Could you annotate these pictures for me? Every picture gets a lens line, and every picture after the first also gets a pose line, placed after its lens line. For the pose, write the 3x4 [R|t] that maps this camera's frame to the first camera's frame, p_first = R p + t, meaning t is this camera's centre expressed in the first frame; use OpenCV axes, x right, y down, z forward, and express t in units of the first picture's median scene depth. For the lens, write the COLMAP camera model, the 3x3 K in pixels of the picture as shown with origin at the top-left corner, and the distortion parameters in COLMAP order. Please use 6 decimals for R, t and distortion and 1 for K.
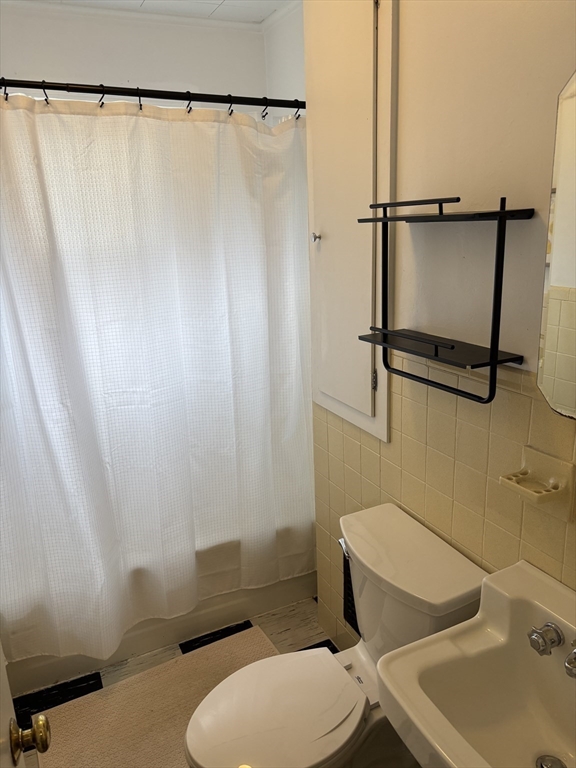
lens RADIAL K [[580.8, 0, 288.4], [0, 580.8, 383.2], [0, 0, 1]] dist [0.050780, -0.051846]
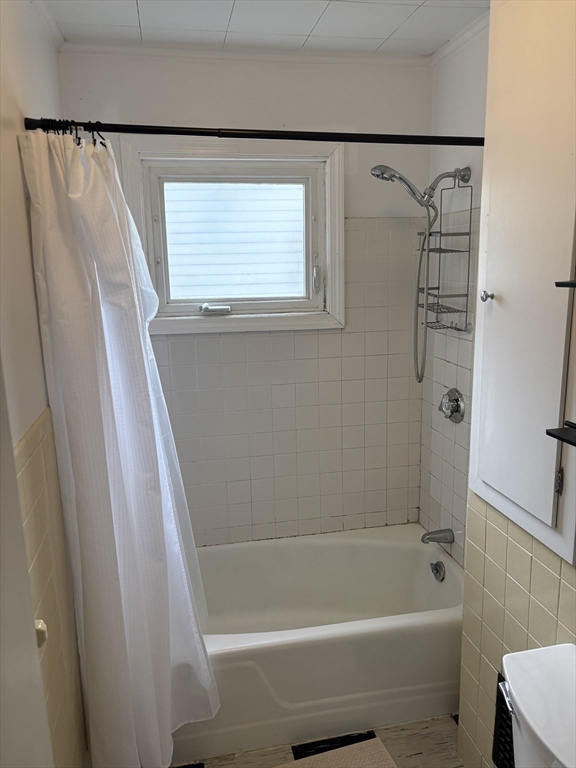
lens RADIAL K [[580.8, 0, 288.8], [0, 580.8, 386.4], [0, 0, 1]] dist [0.050780, -0.051846]
pose [[0.971796, 0.062106, -0.227496, -0.028505], [-0.074514, 0.996142, -0.046358, -0.060019], [0.223739, 0.062002, 0.972675, 0.129128]]
